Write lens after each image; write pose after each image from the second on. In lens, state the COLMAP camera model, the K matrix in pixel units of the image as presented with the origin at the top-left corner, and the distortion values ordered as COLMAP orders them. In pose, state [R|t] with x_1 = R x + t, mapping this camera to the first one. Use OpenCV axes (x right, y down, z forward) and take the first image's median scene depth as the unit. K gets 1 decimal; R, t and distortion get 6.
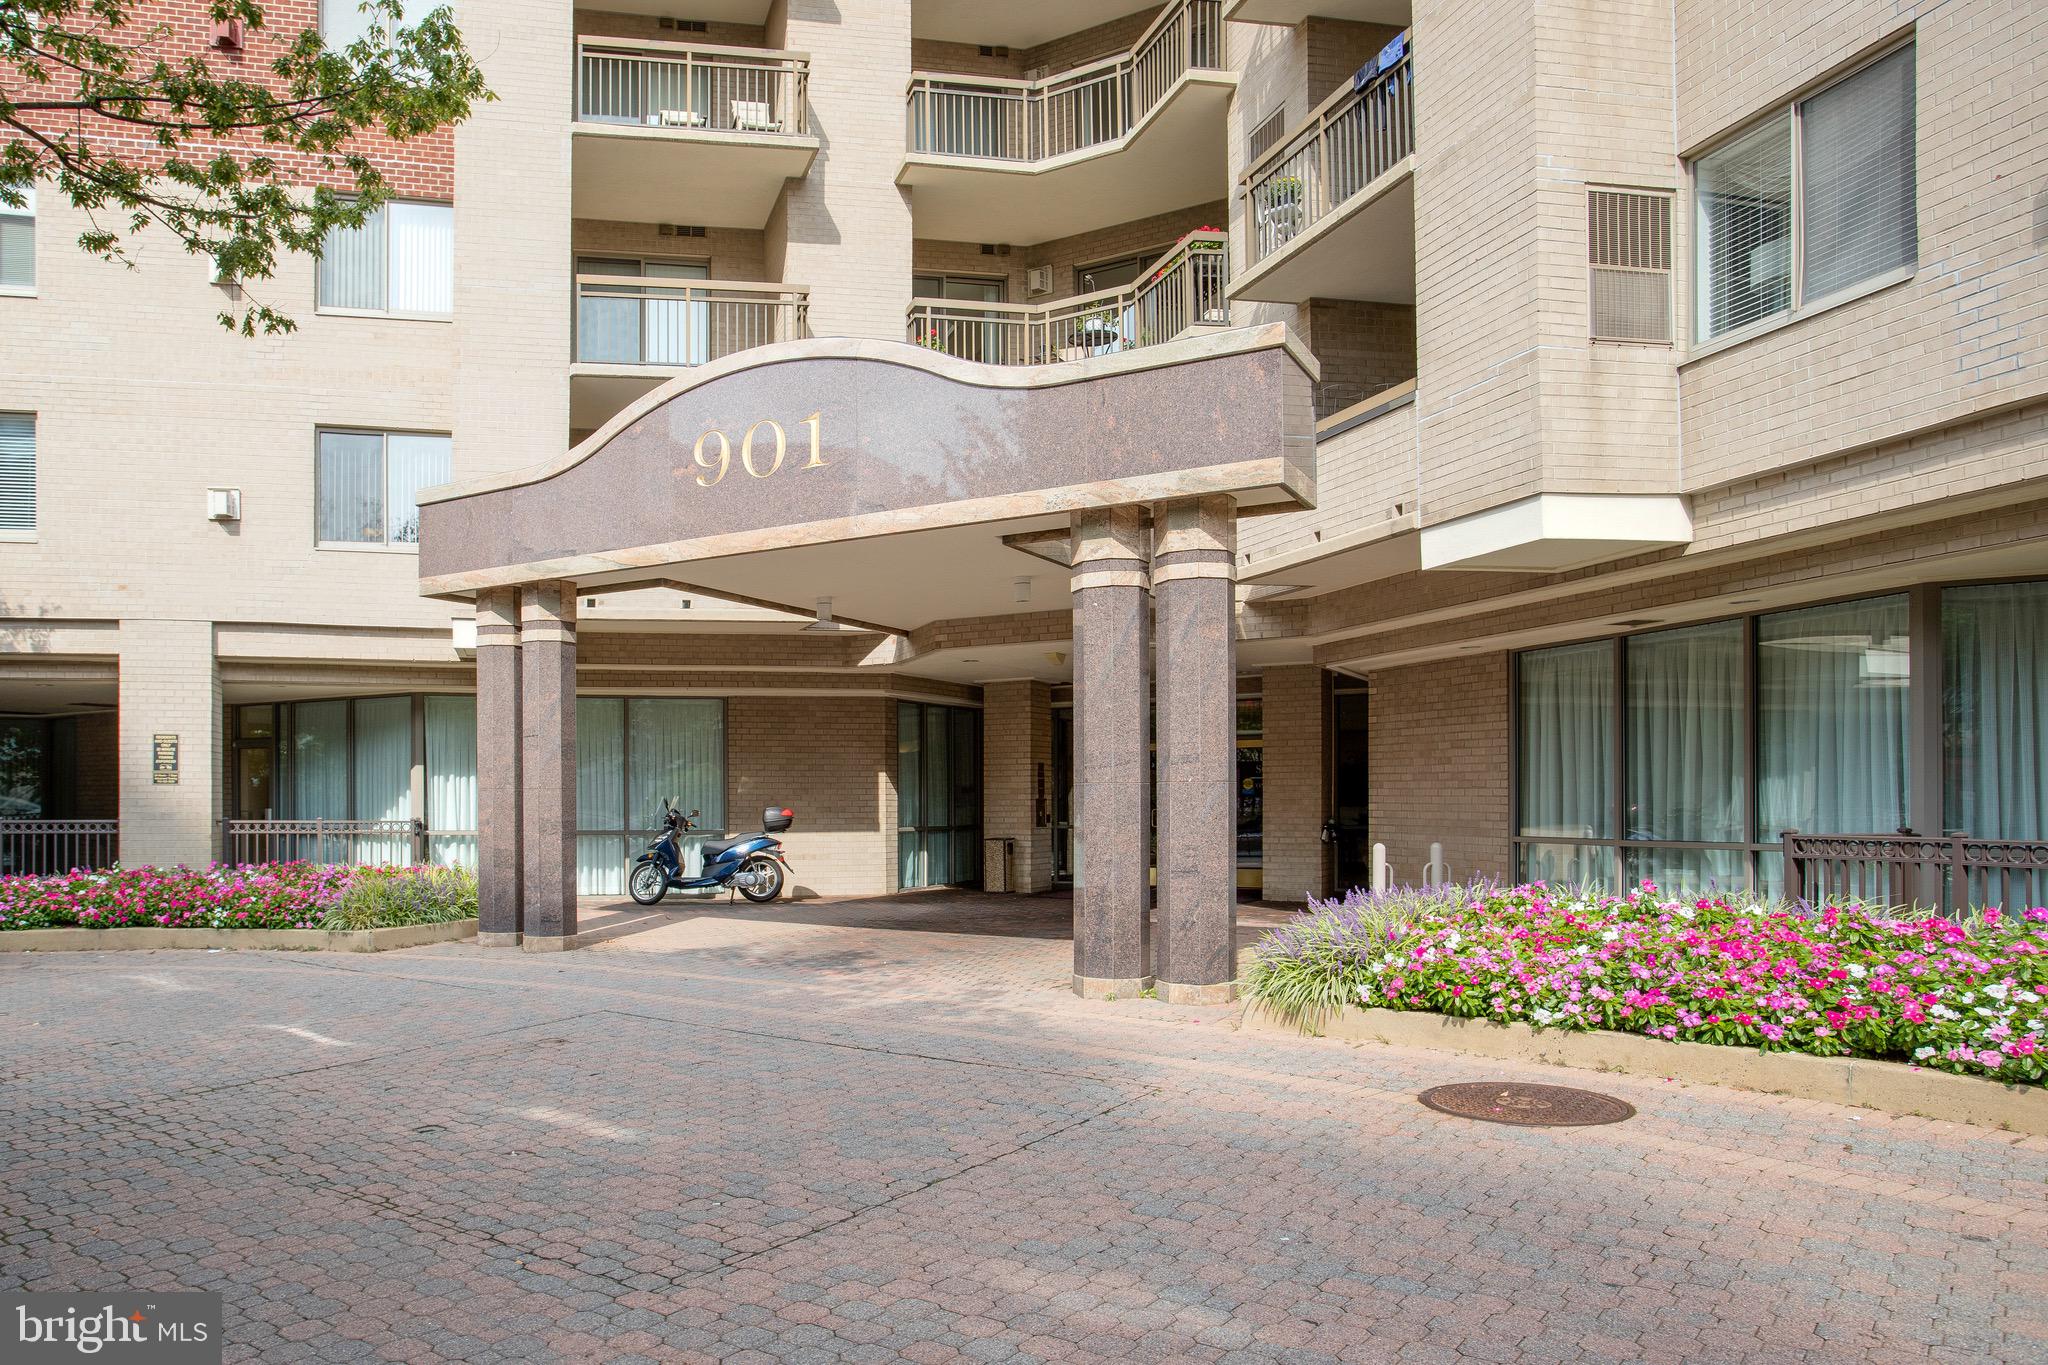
lens RADIAL K [[1686.4, 0, 1023.7], [0, 1686.4, 742.1], [0, 0, 1]] dist [-0.060723, 0.000844]
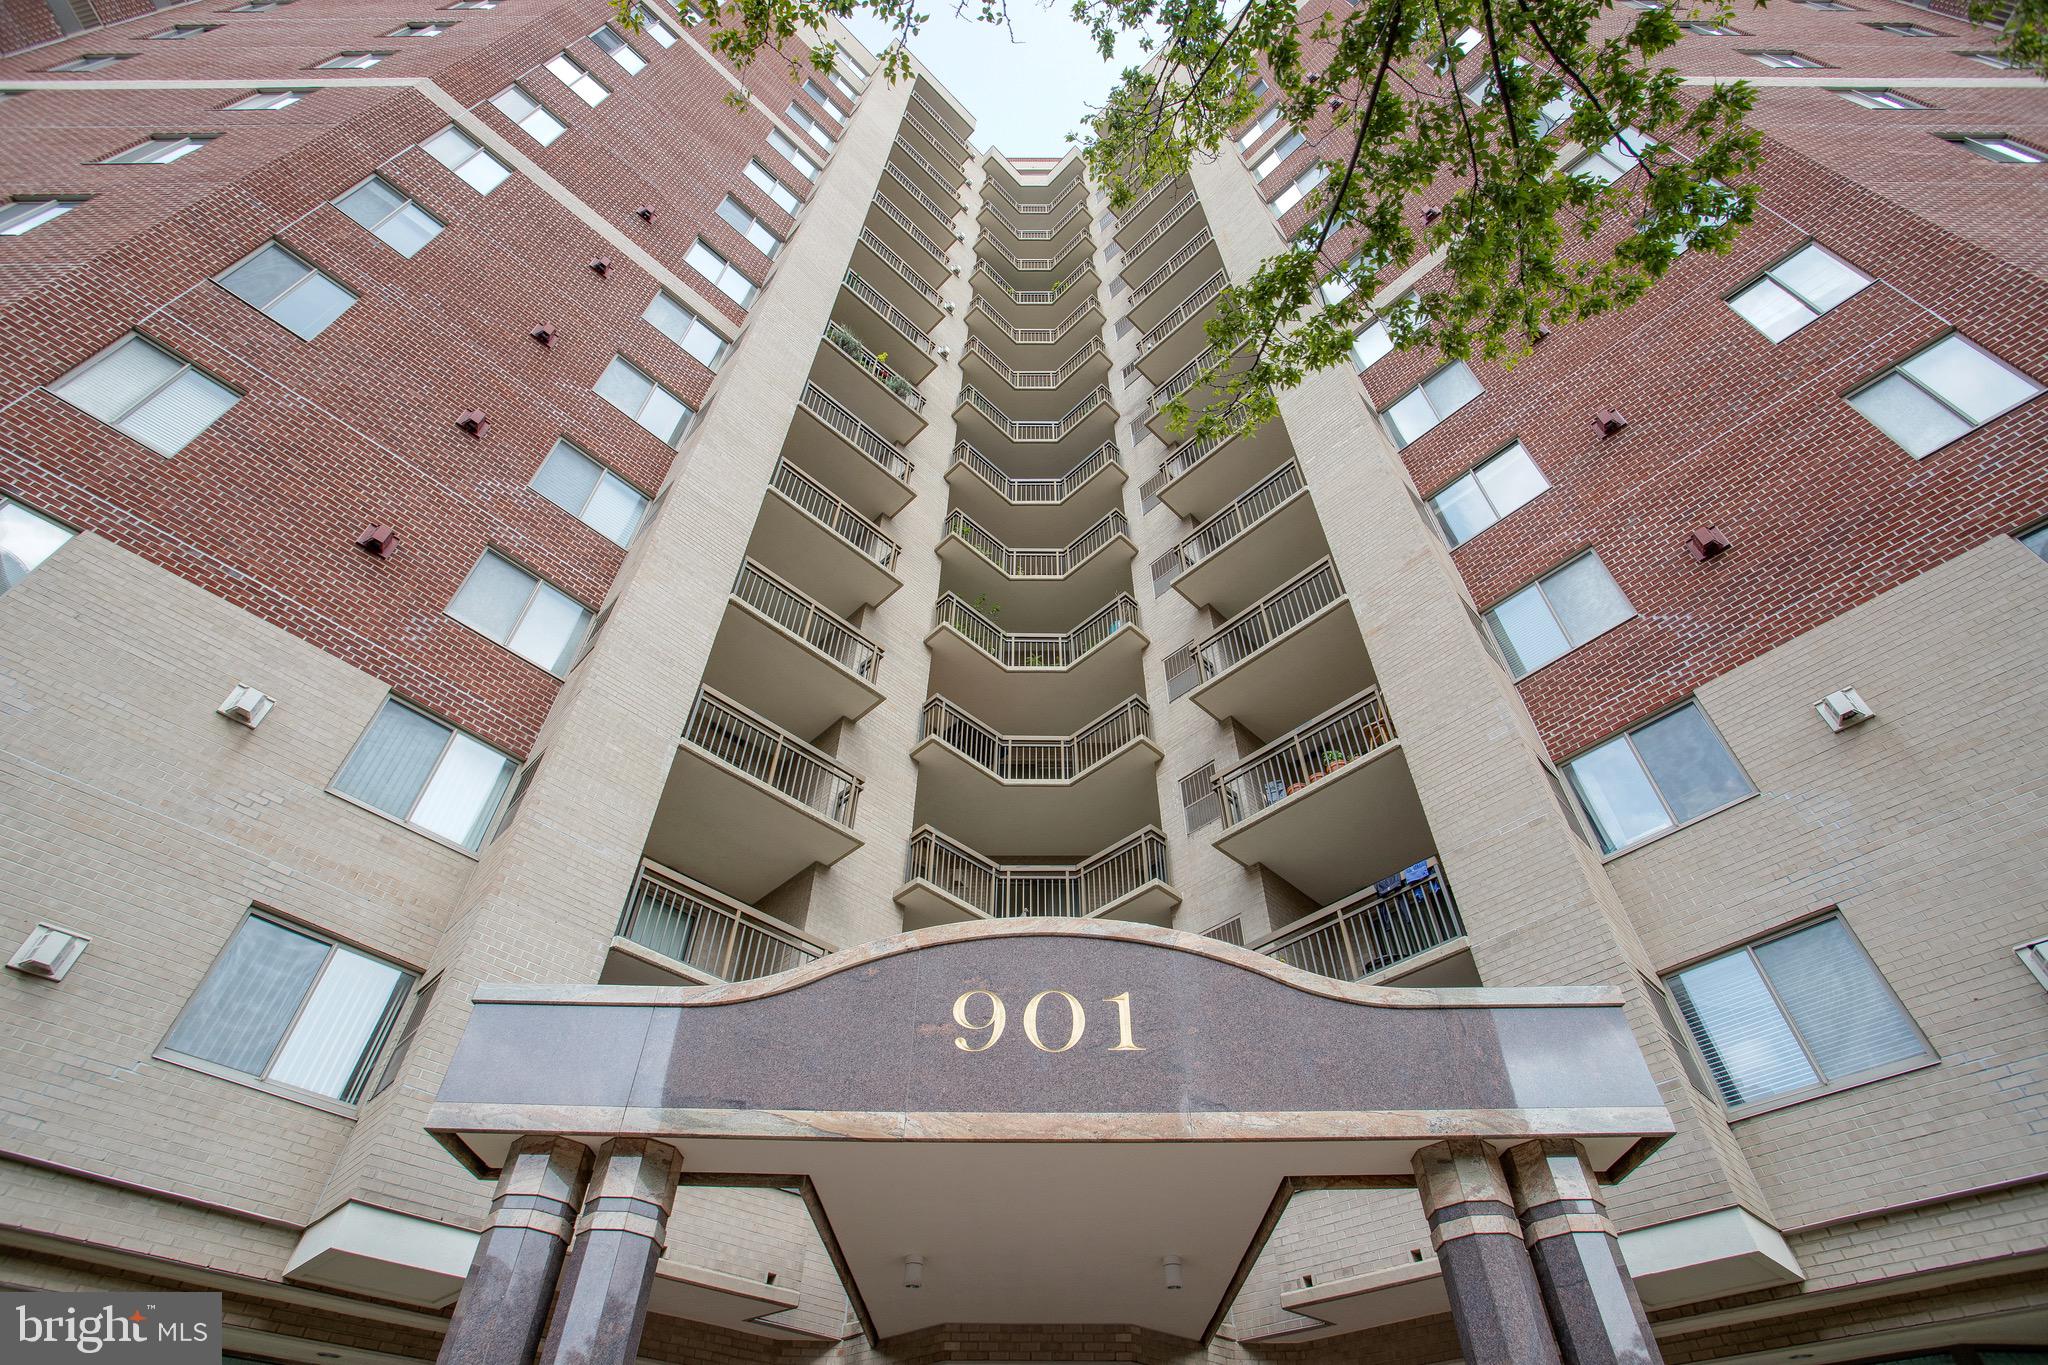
lens RADIAL K [[990.1, 0, 1024.0], [0, 990.1, 682.5], [0, 0, 1]] dist [-0.067222, 0.028617]
pose [[0.835421, 0.402403, 0.374358, -0.438861], [-0.019660, 0.702577, -0.711336, 0.064805], [-0.549259, 0.586905, 0.594859, 0.623479]]
